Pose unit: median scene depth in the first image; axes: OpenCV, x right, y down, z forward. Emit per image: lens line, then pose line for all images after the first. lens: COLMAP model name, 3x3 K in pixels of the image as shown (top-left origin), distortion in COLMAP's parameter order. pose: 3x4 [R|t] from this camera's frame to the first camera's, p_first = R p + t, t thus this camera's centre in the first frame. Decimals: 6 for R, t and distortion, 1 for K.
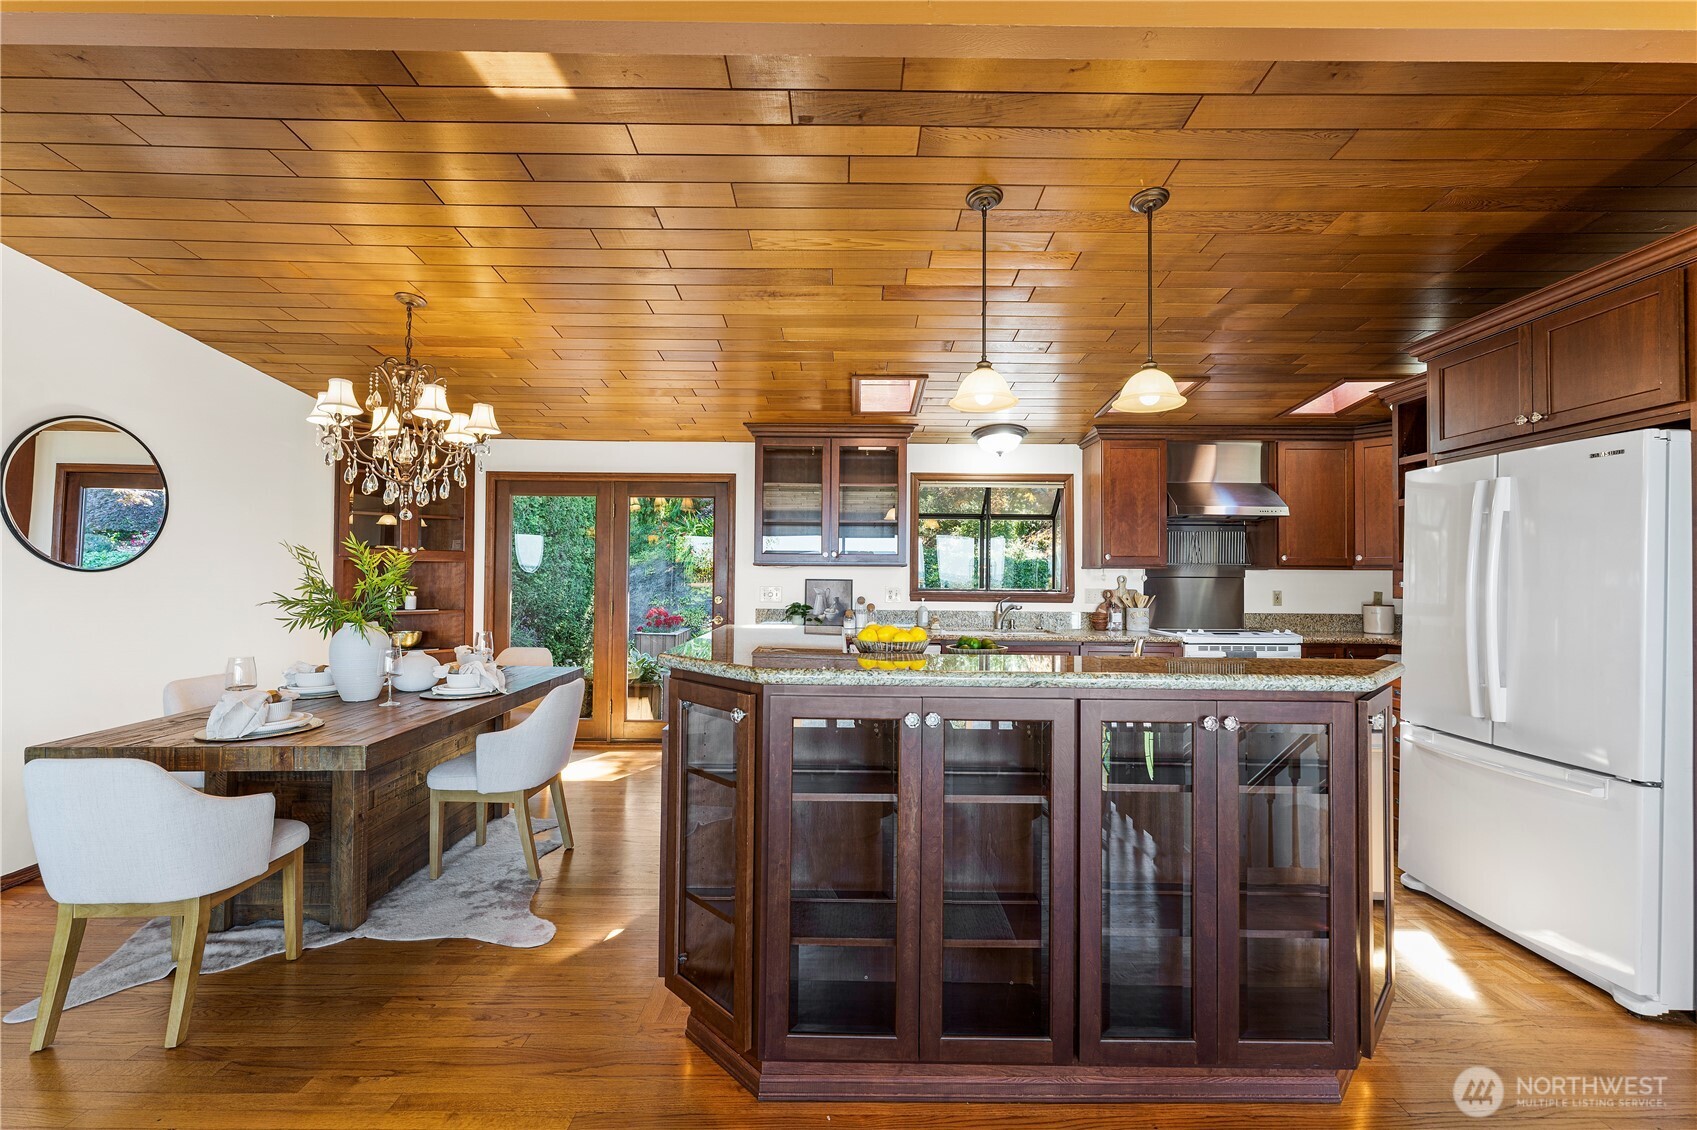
lens RADIAL K [[695.6, 0, 849.1], [0, 695.6, 566.3], [0, 0, 1]] dist [-0.000713, 0.000125]
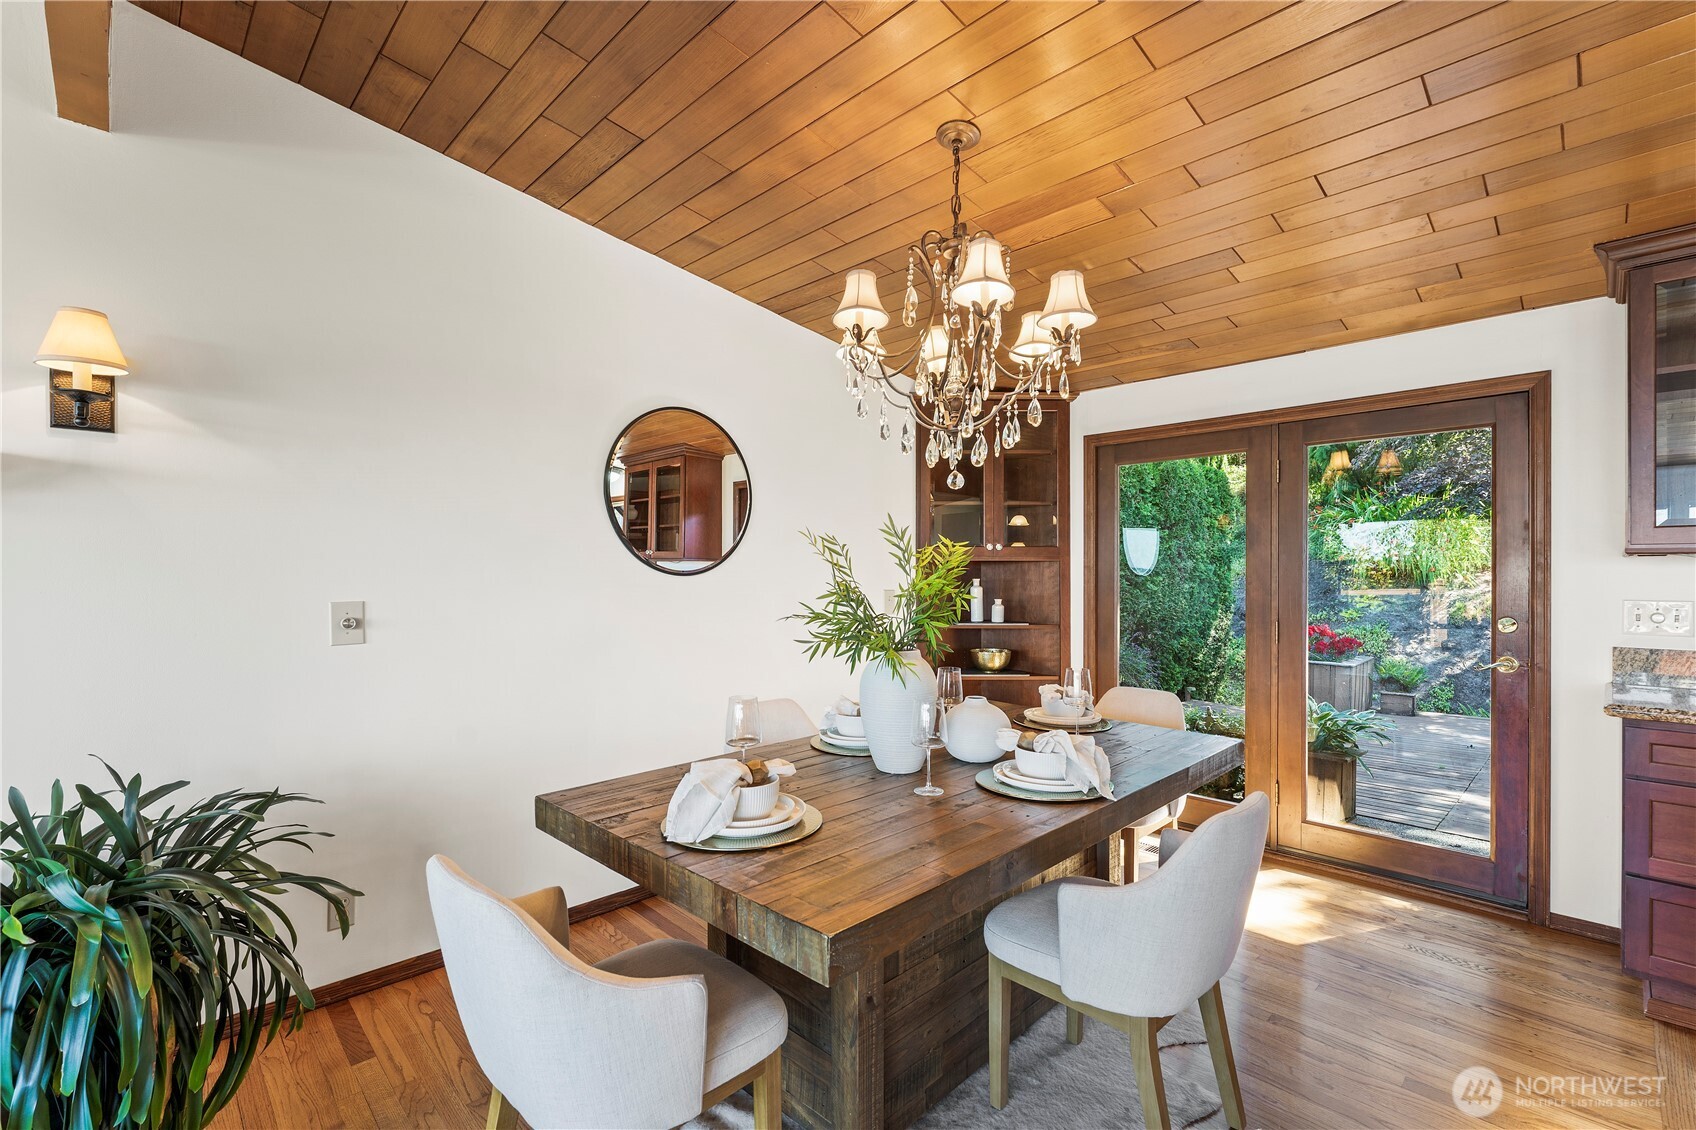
lens RADIAL K [[744.8, 0, 852.5], [0, 744.8, 569.6], [0, 0, 1]] dist [-0.002979, 0.000202]
pose [[0.699412, -0.011978, -0.714618, -0.214510], [0.011245, 0.999920, -0.005755, 0.008150], [0.714630, -0.004011, 0.699491, 0.442985]]
